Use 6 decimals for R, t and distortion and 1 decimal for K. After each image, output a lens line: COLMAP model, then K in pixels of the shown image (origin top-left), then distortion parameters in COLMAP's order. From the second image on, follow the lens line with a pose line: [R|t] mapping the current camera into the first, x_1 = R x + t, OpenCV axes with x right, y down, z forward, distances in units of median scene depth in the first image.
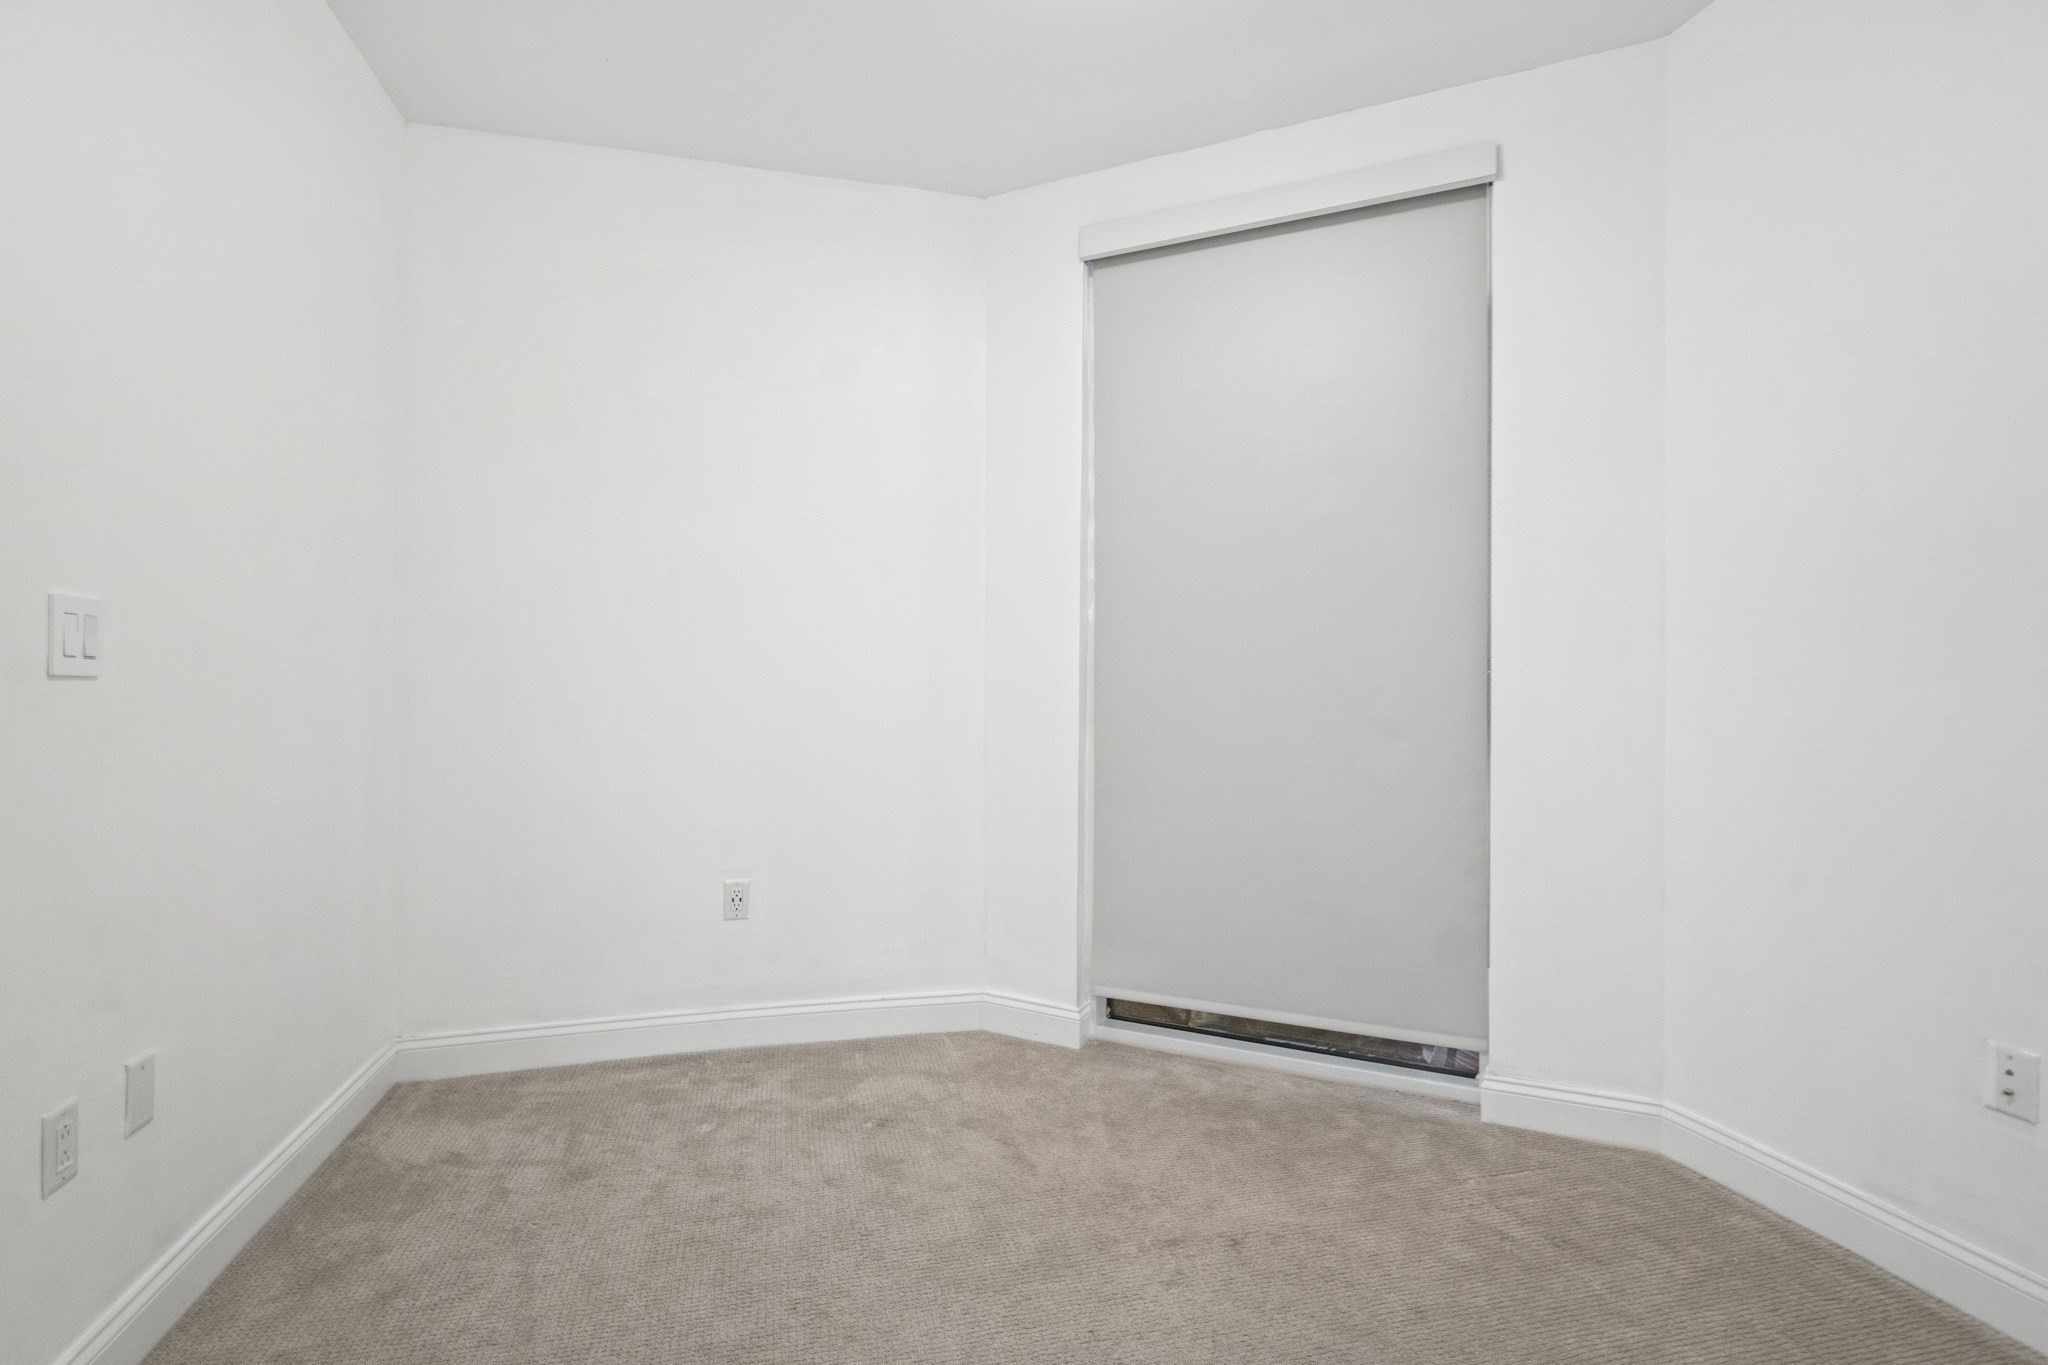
lens RADIAL K [[1016.9, 0, 1044.9], [0, 1016.9, 679.0], [0, 0, 1]] dist [0.000442, -0.001657]
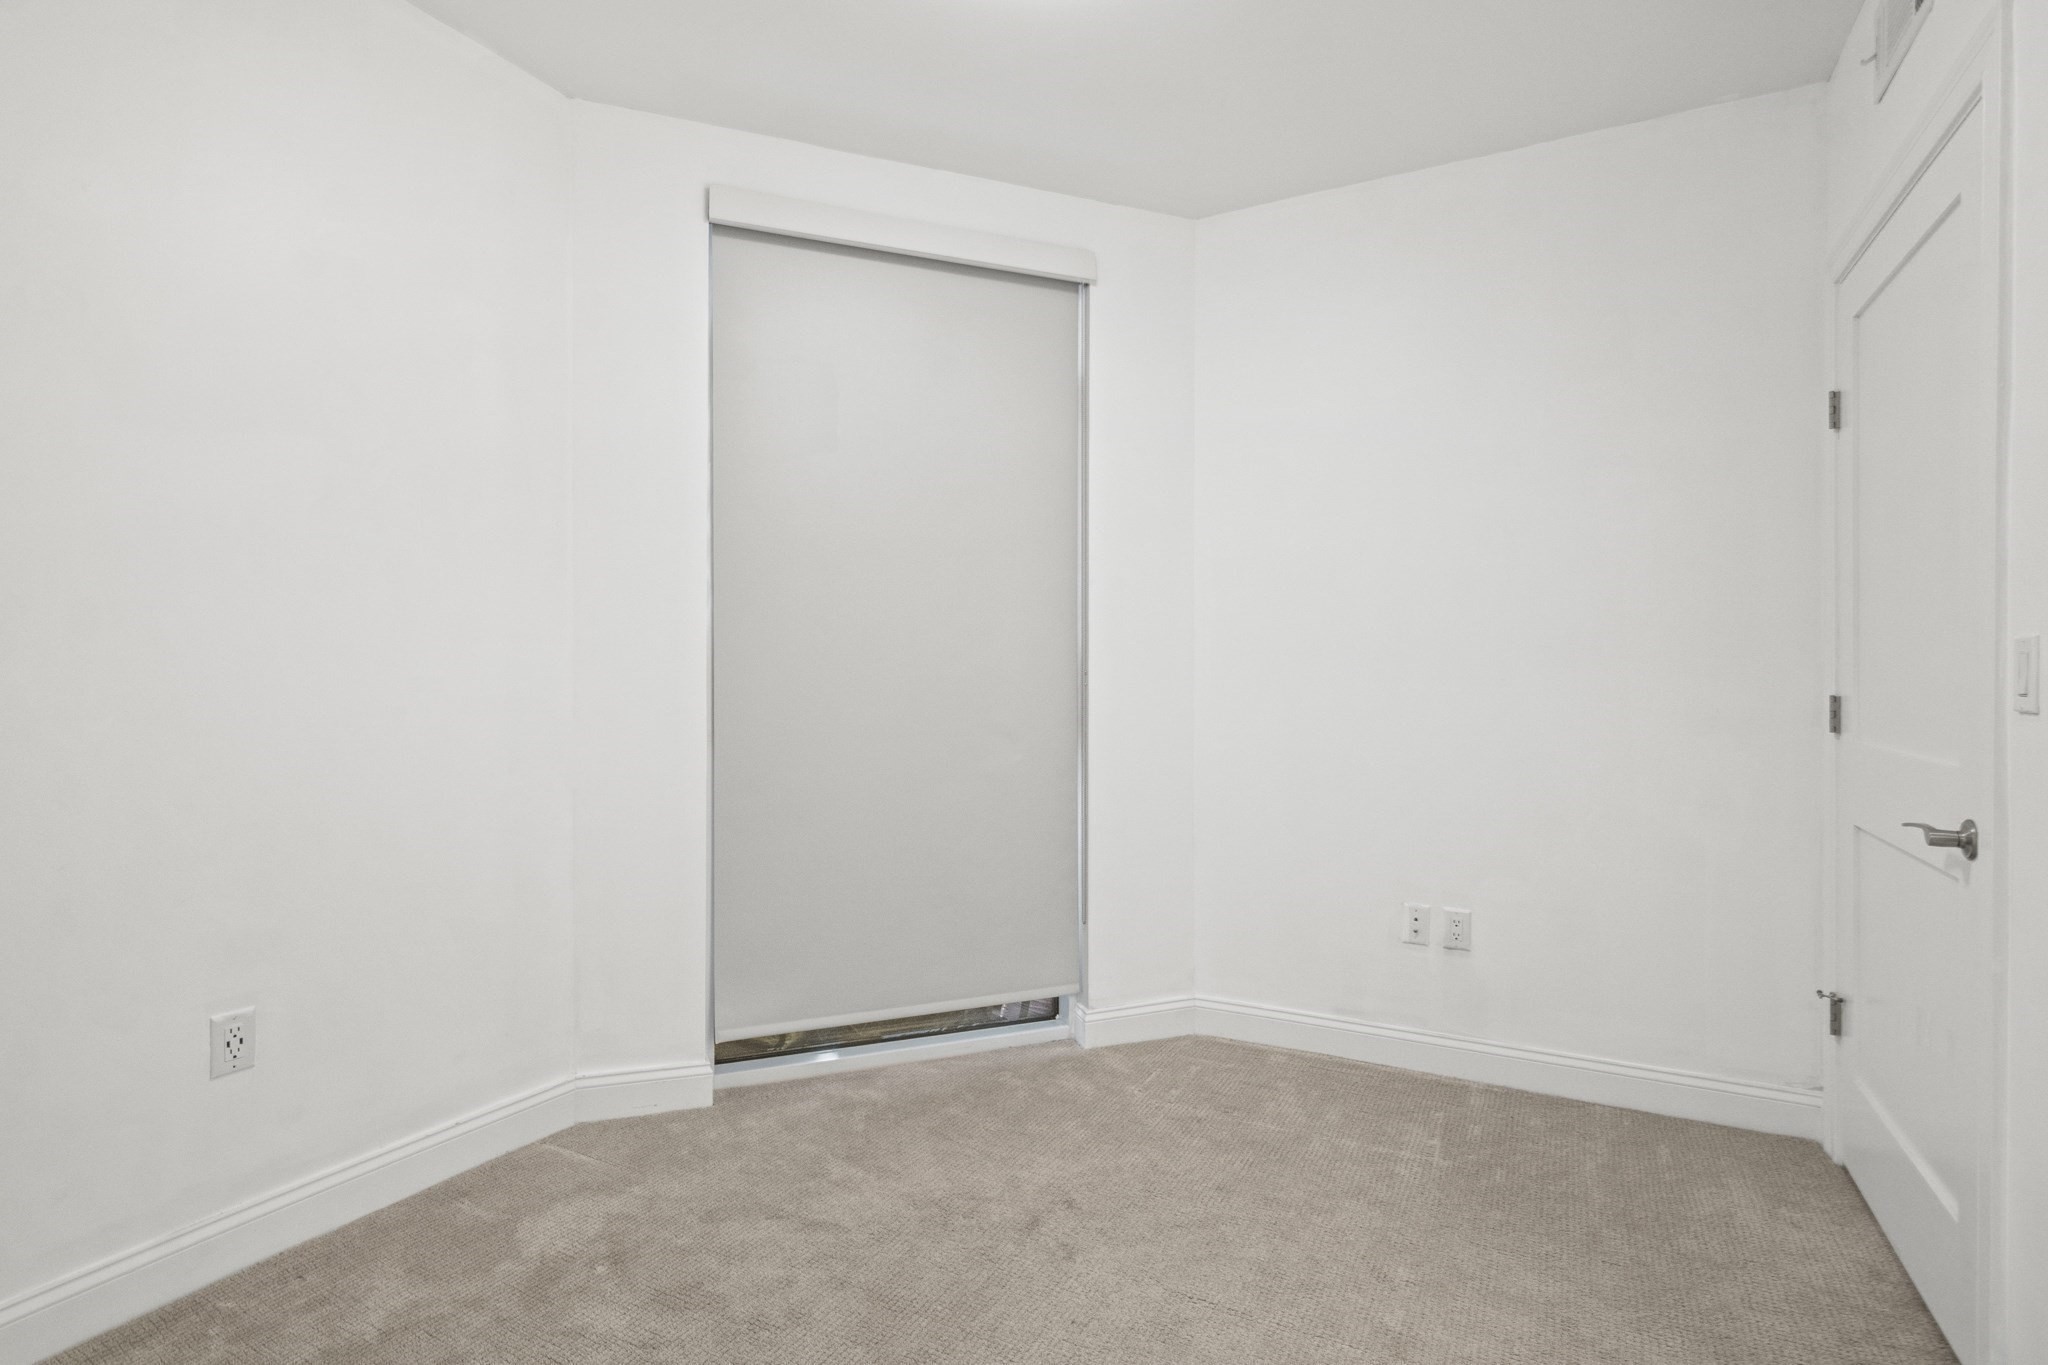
lens RADIAL K [[1016.9, 0, 1044.9], [0, 1016.9, 679.0], [0, 0, 1]] dist [0.000442, -0.001657]
pose [[0.665333, -0.004929, 0.746530, -0.477723], [-0.001565, 0.999967, 0.007997, -0.020415], [-0.746545, -0.006489, 0.665304, 0.205707]]
